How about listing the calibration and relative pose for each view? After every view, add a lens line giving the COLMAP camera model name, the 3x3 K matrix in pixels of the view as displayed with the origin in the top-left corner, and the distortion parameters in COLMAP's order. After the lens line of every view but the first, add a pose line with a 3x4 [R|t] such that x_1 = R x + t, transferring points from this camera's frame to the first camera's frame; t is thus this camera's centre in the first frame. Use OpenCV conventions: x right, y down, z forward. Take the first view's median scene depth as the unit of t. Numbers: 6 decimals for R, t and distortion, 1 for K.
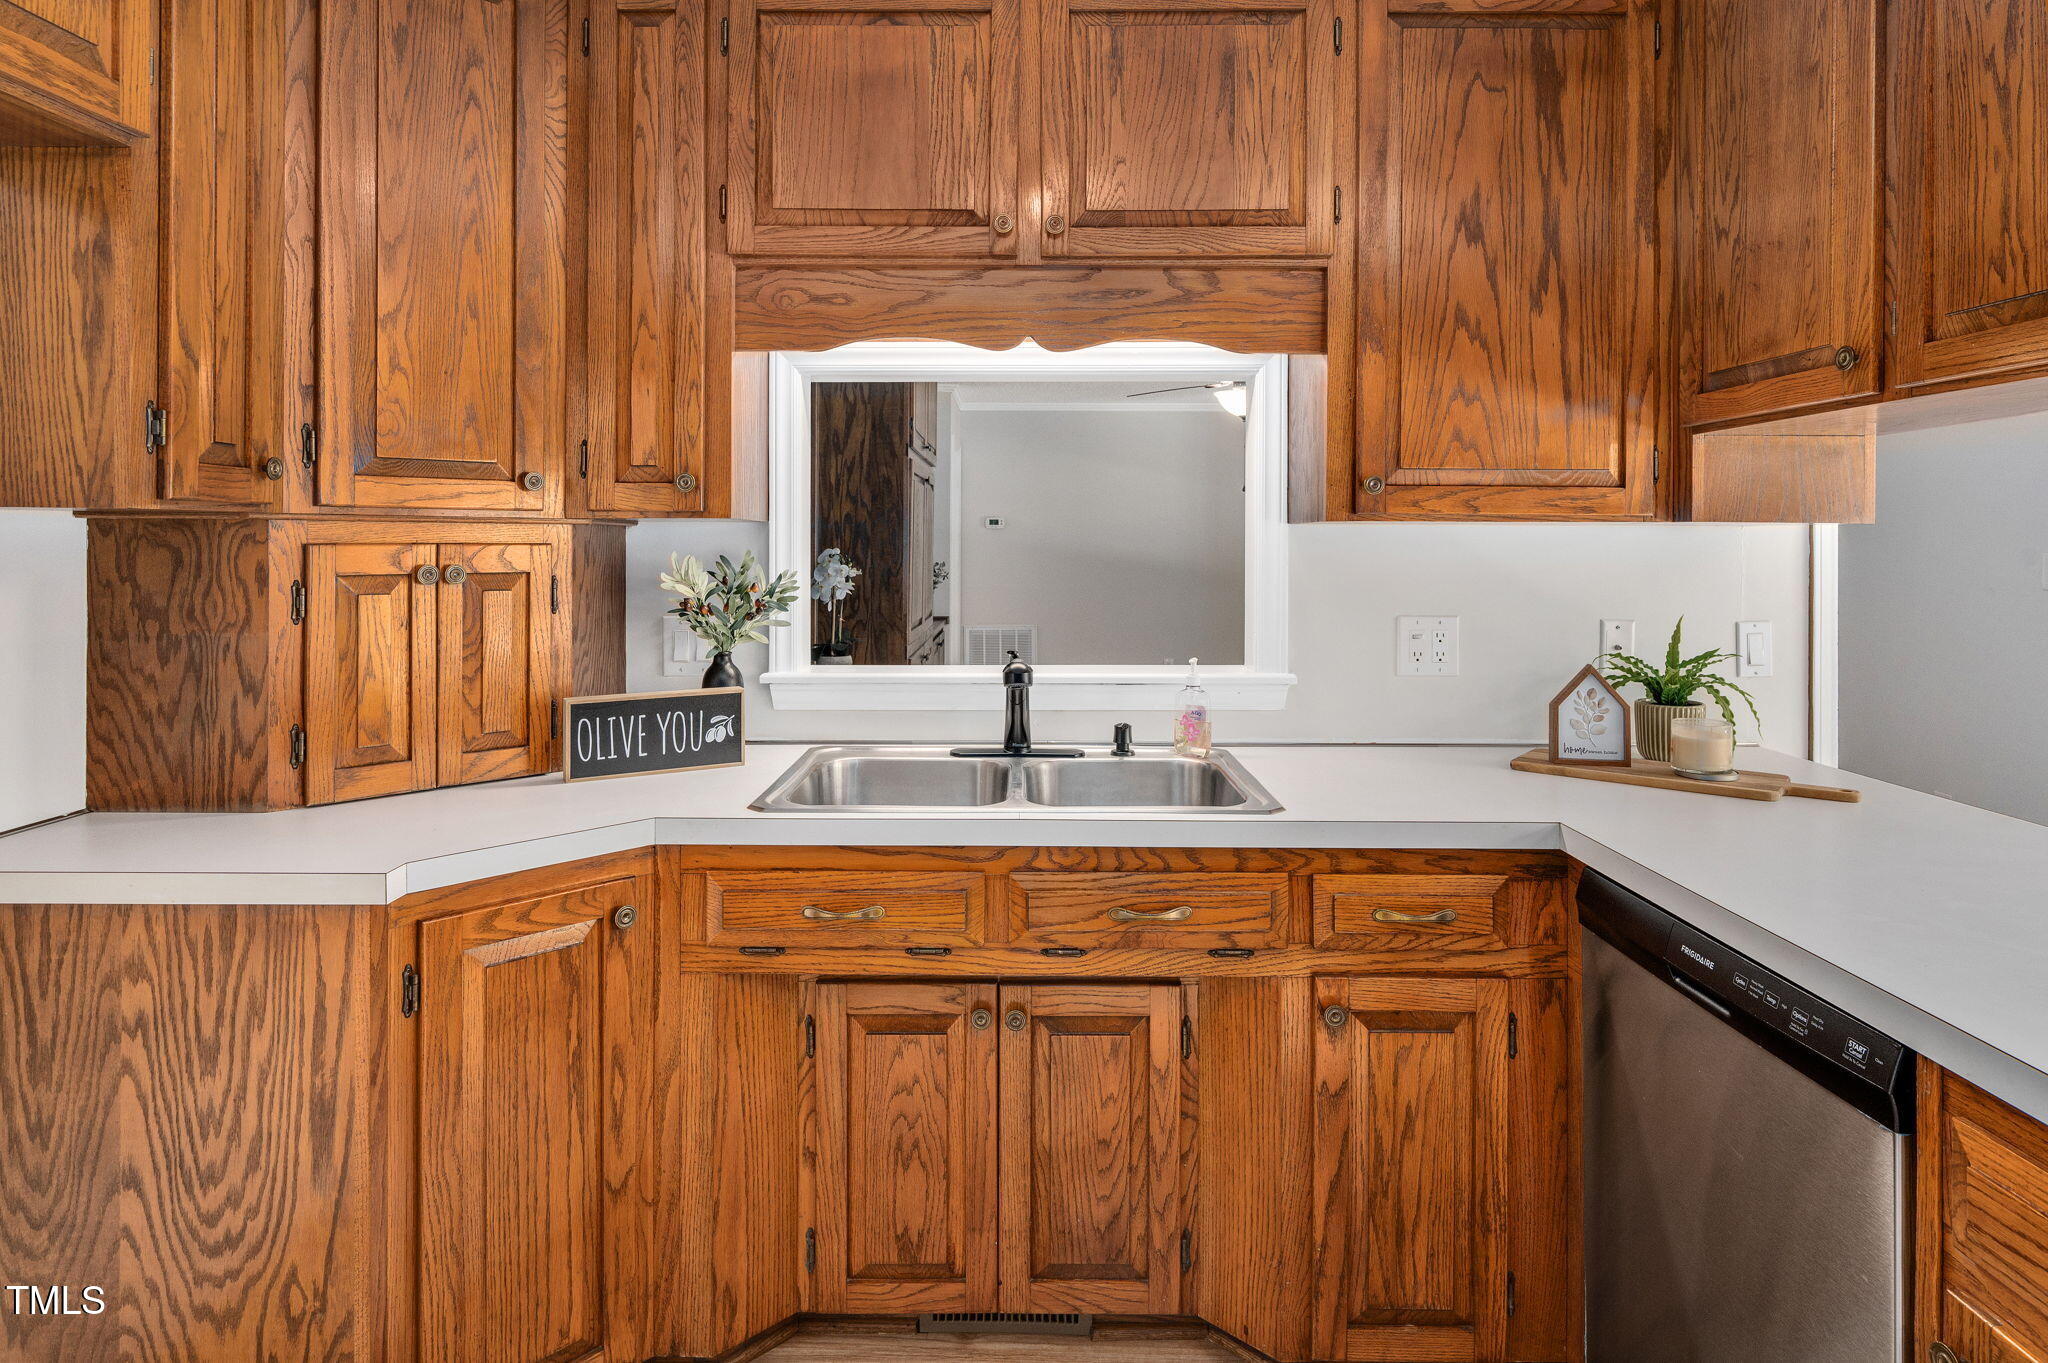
lens RADIAL K [[1136.2, 0, 1061.0], [0, 1136.2, 544.3], [0, 0, 1]] dist [-0.003063, -0.000861]
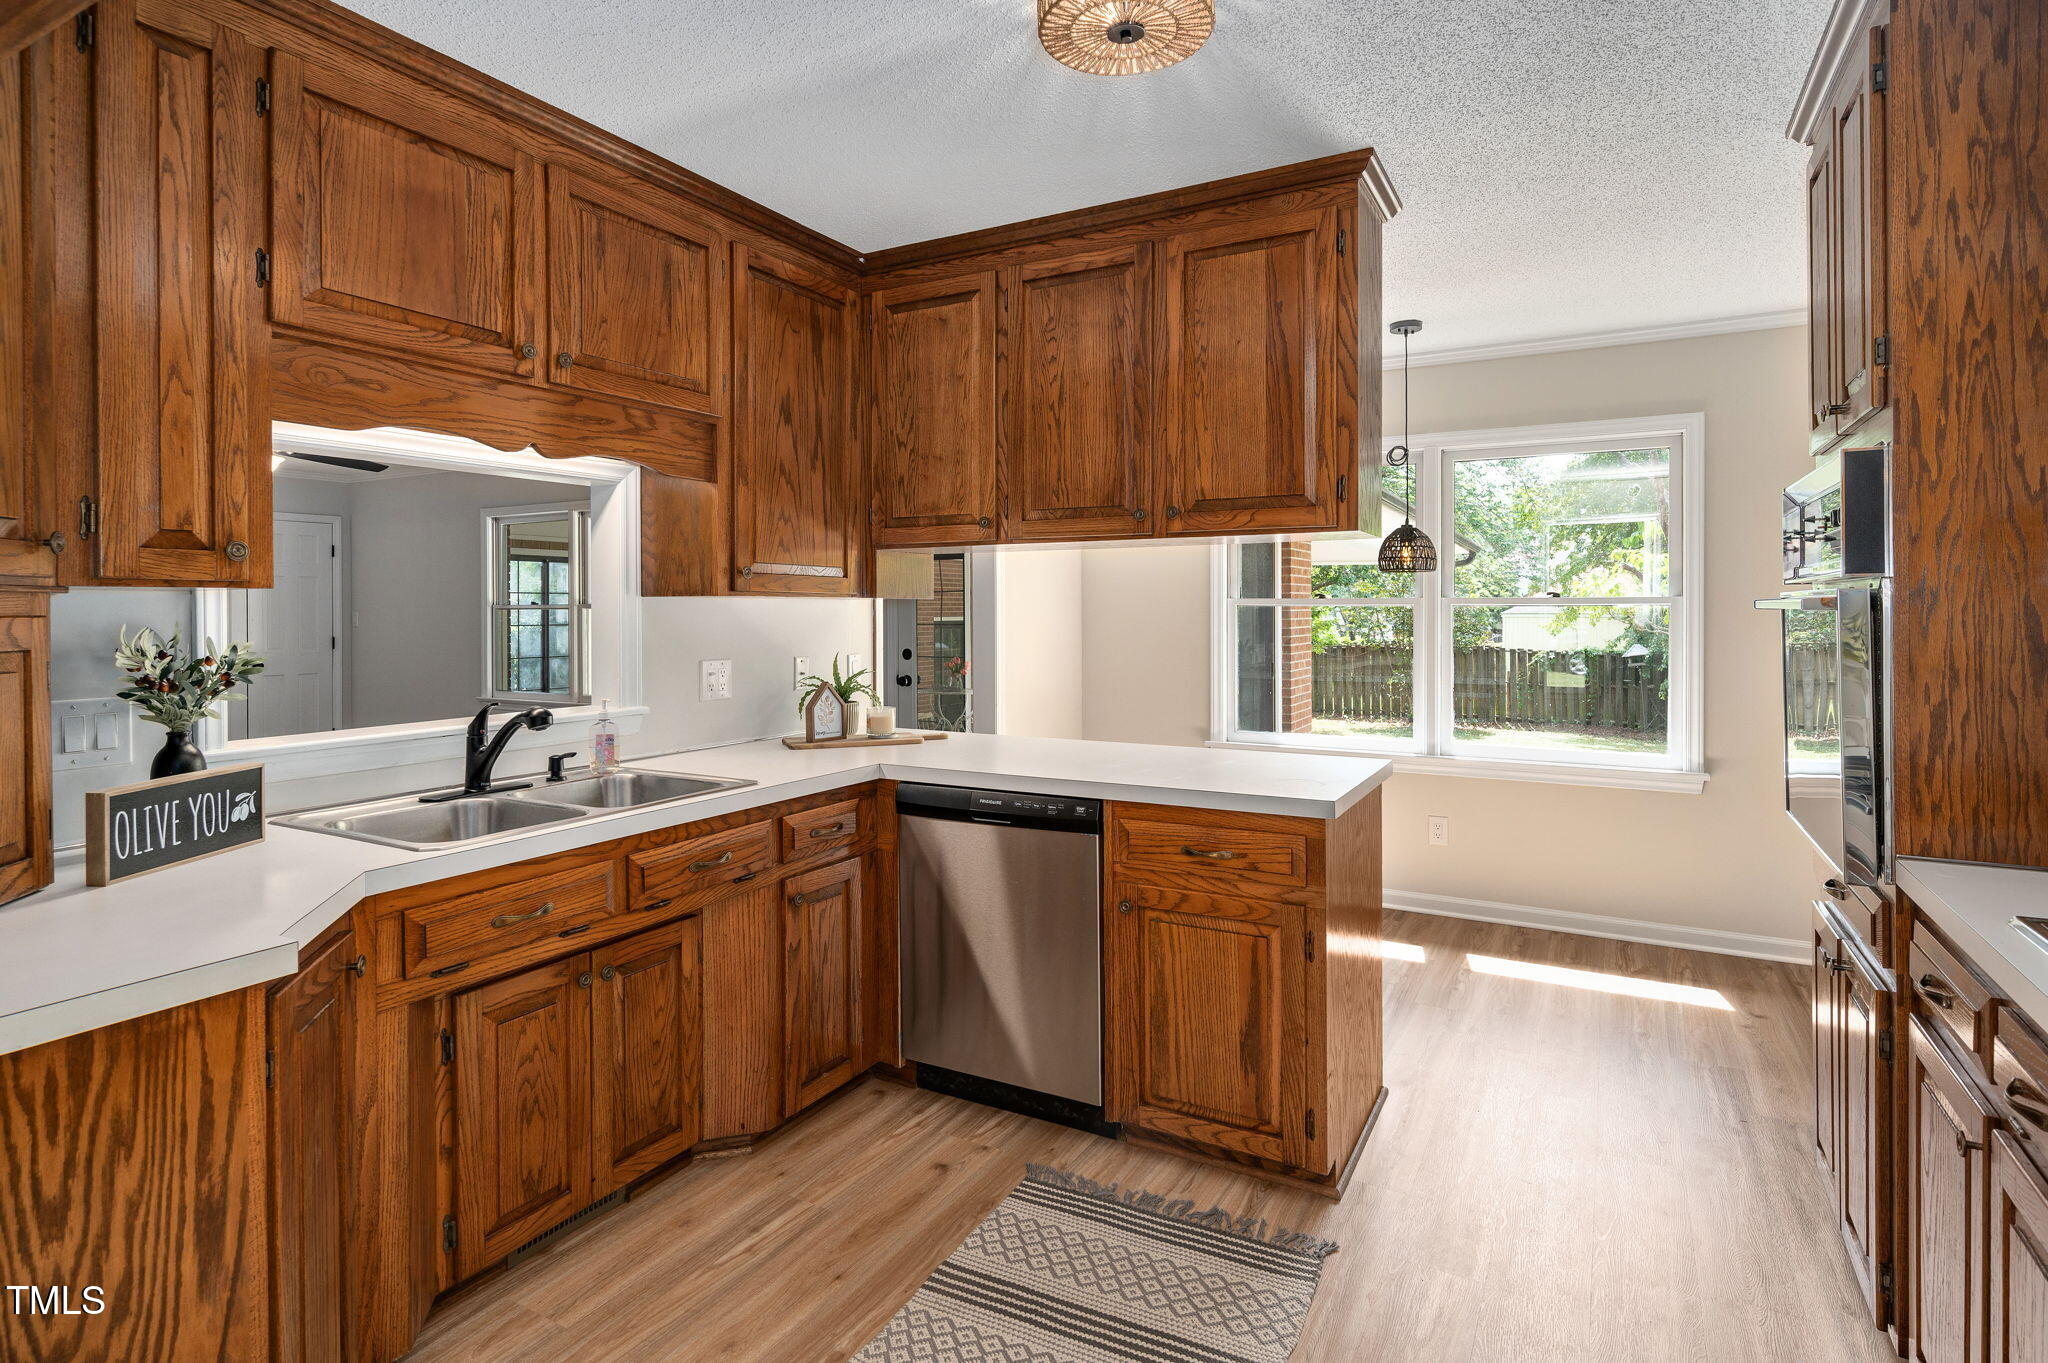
lens RADIAL K [[1046.0, 0, 1027.7], [0, 1046.0, 614.3], [0, 0, 1]] dist [-0.003121, -0.001551]
pose [[0.483008, -0.008624, 0.875574, -0.800237], [0.004746, 0.999963, 0.007231, -0.004171], [-0.875603, 0.000663, 0.483030, -0.014889]]
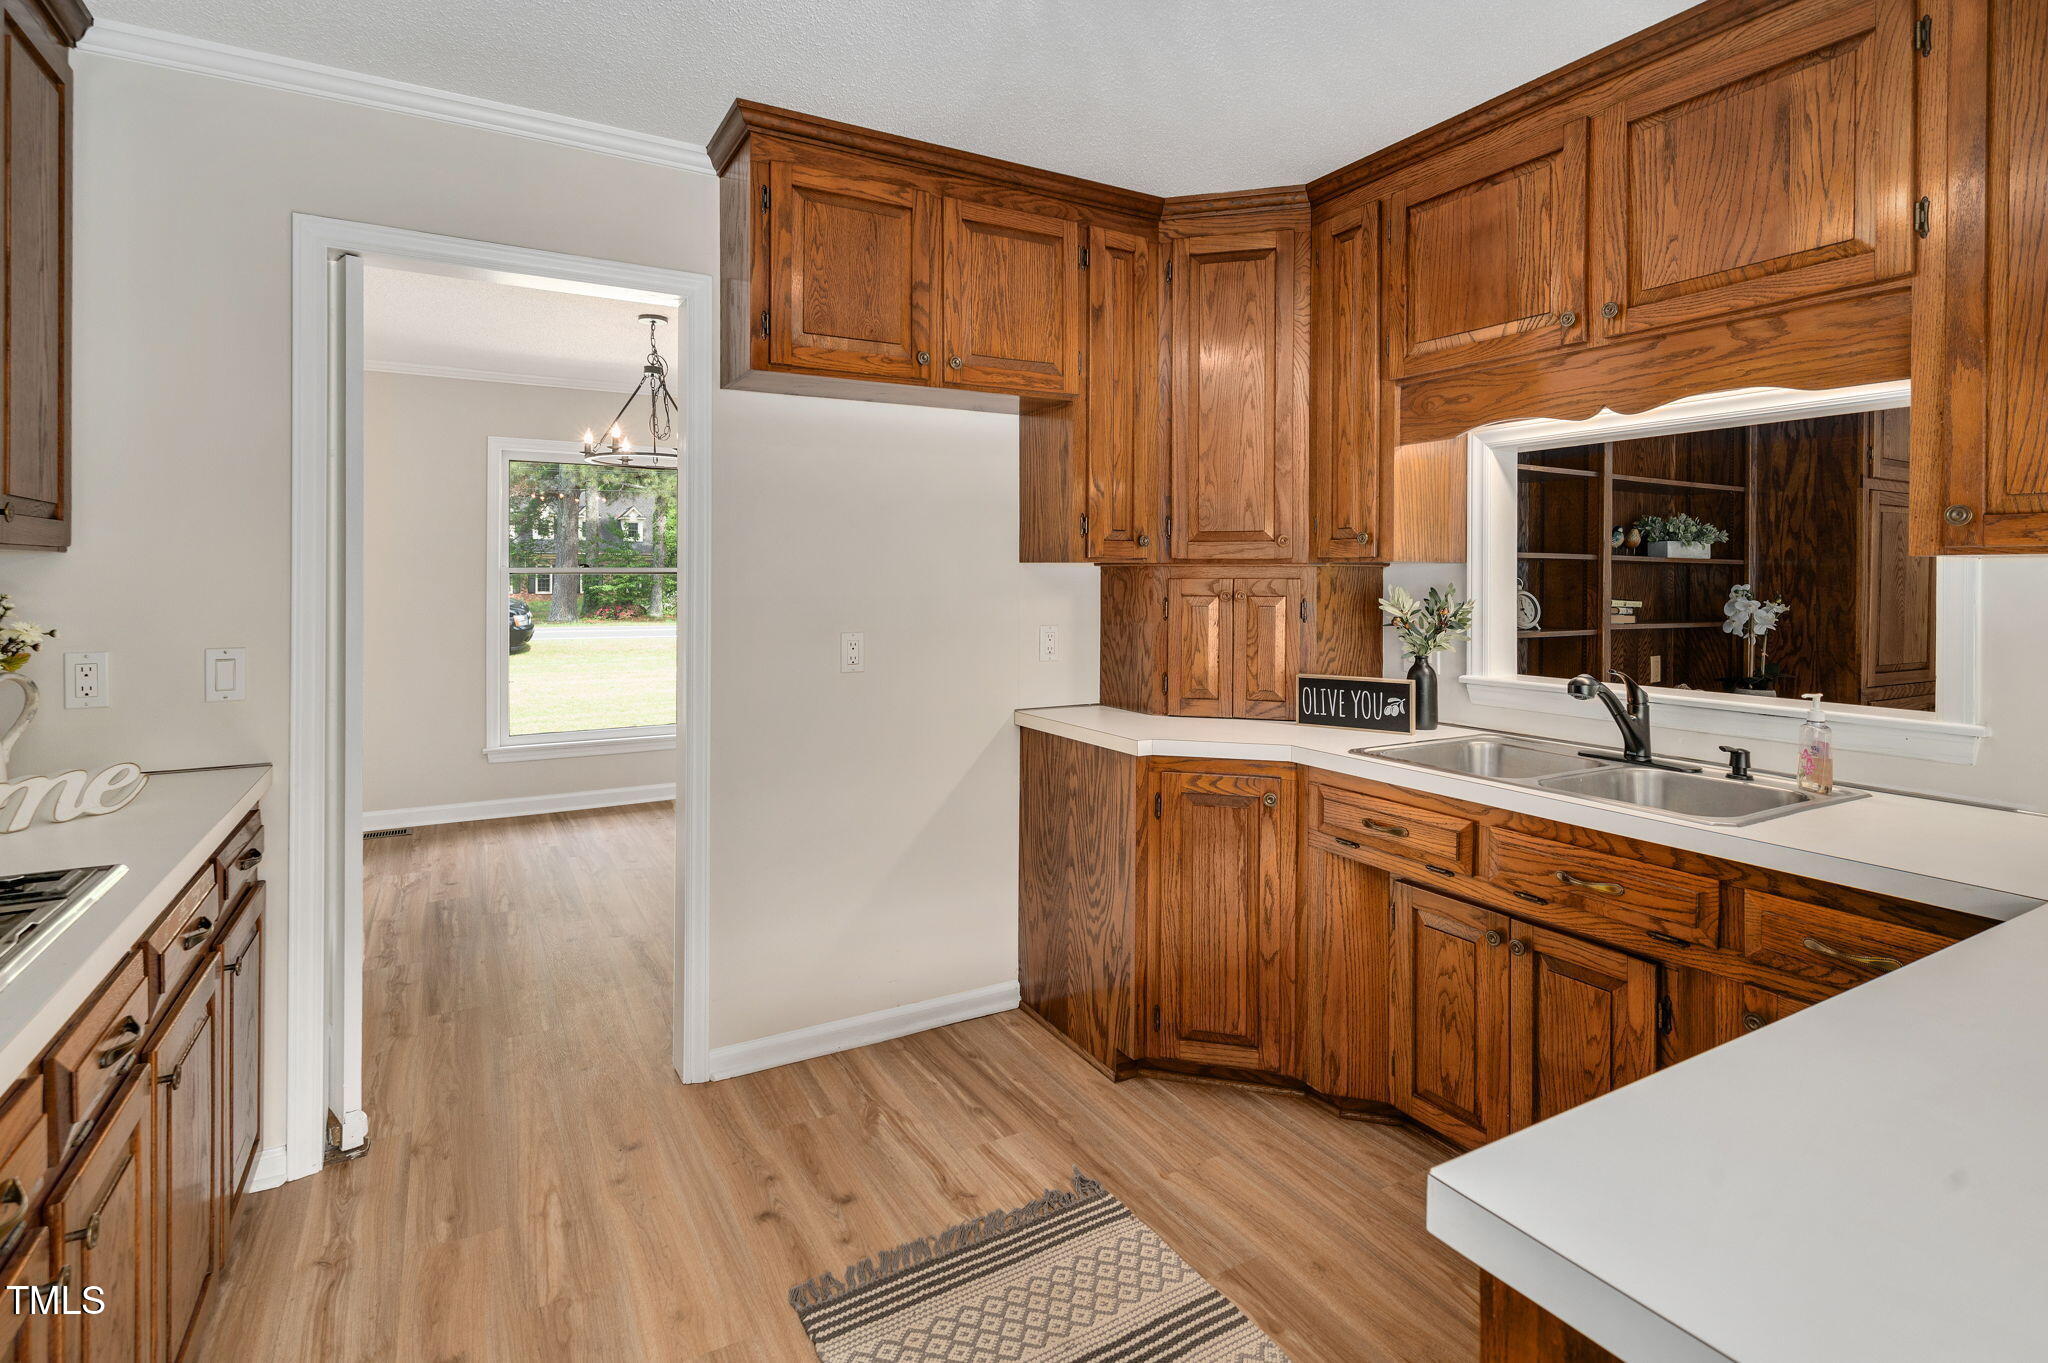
lens RADIAL K [[1006.8, 0, 1038.4], [0, 1006.8, 579.4], [0, 0, 1]] dist [-0.004279, 0.000378]
pose [[0.507554, 0.001566, -0.861619, 0.611526], [-0.002441, 0.999997, 0.000380, 0.000738], [0.861617, 0.001910, 0.507556, -0.047962]]
